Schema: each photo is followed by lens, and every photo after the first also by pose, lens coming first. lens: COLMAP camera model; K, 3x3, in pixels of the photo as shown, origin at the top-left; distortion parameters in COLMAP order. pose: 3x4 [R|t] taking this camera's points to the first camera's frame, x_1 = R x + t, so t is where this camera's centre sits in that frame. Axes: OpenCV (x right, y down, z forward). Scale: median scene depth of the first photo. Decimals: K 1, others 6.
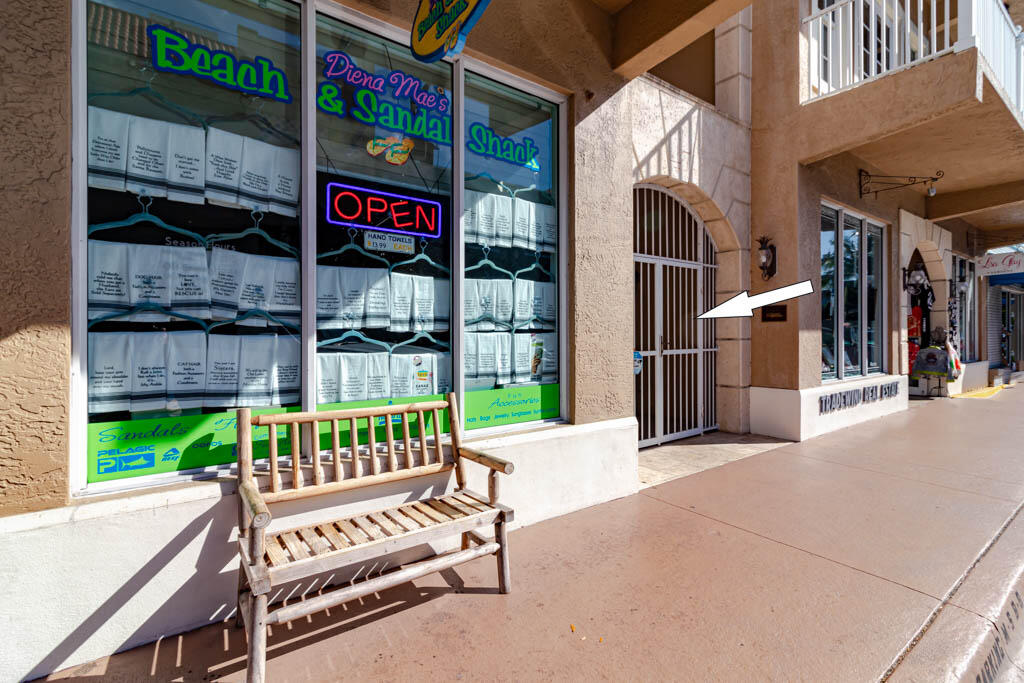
lens RADIAL K [[506.7, 0, 504.1], [0, 506.7, 335.3], [0, 0, 1]] dist [0.004660, -0.000230]
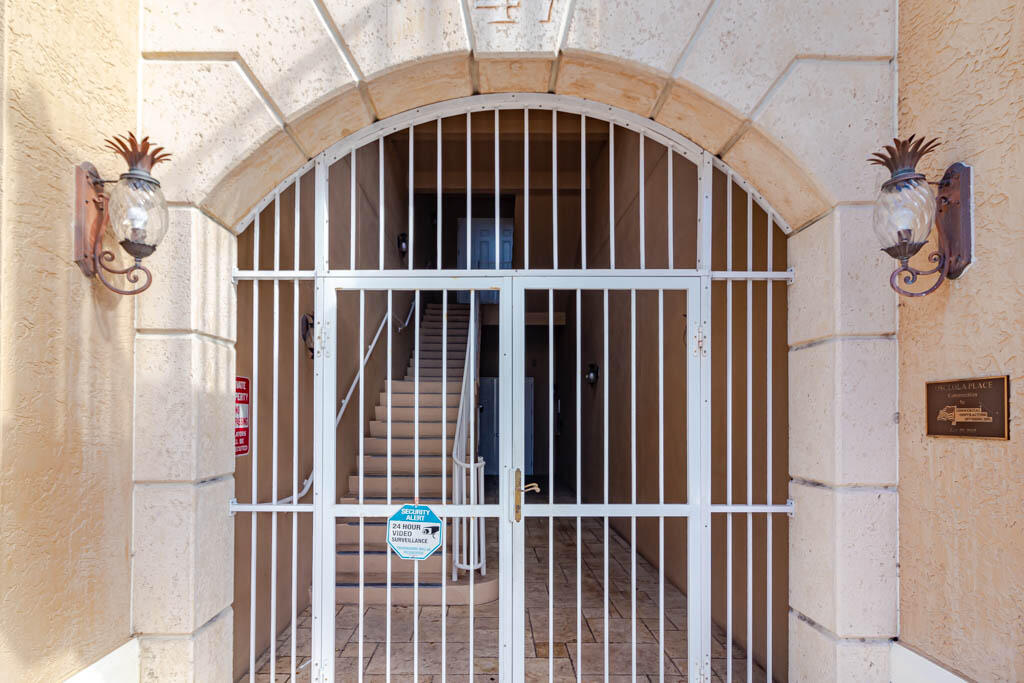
lens RADIAL K [[523.5, 0, 490.7], [0, 523.5, 409.8], [0, 0, 1]] dist [0.003661, 0.000246]
pose [[0.788987, 0.001488, -0.614408, 0.852488], [-0.006645, 0.999959, -0.006112, -0.065688], [0.614374, 0.008905, 0.788965, 1.039386]]
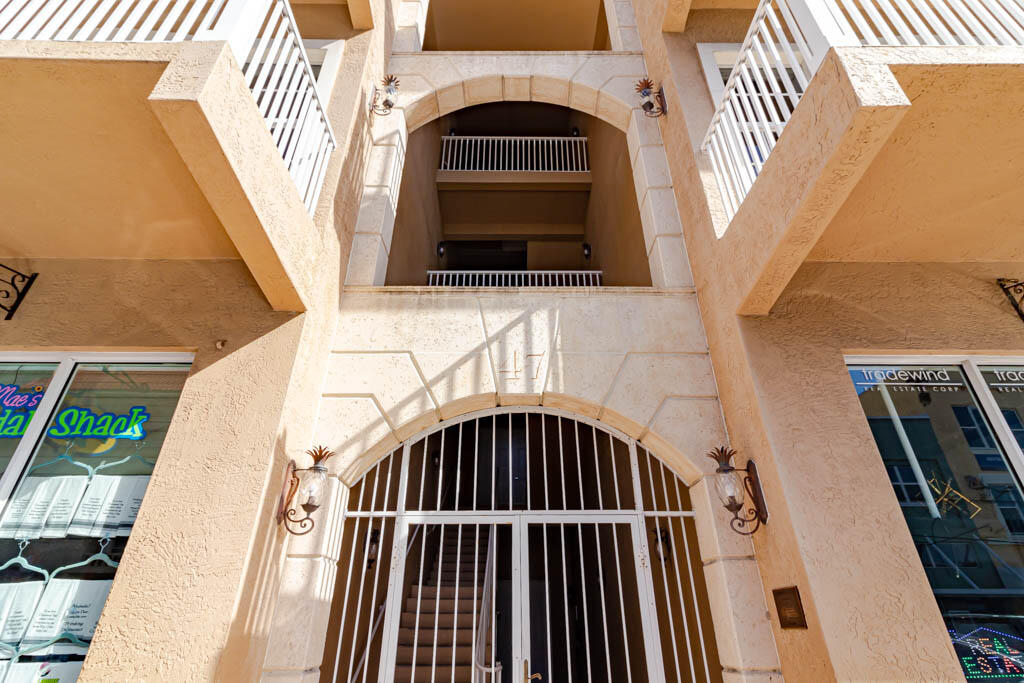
lens RADIAL K [[506.7, 0, 511.2], [0, 506.7, 315.3], [0, 0, 1]] dist [0.004660, -0.000230]
pose [[0.792113, -0.316386, -0.521974, 1.110713], [-0.002031, 0.853799, -0.520599, -0.049754], [0.610371, 0.413433, 0.675663, 0.712493]]
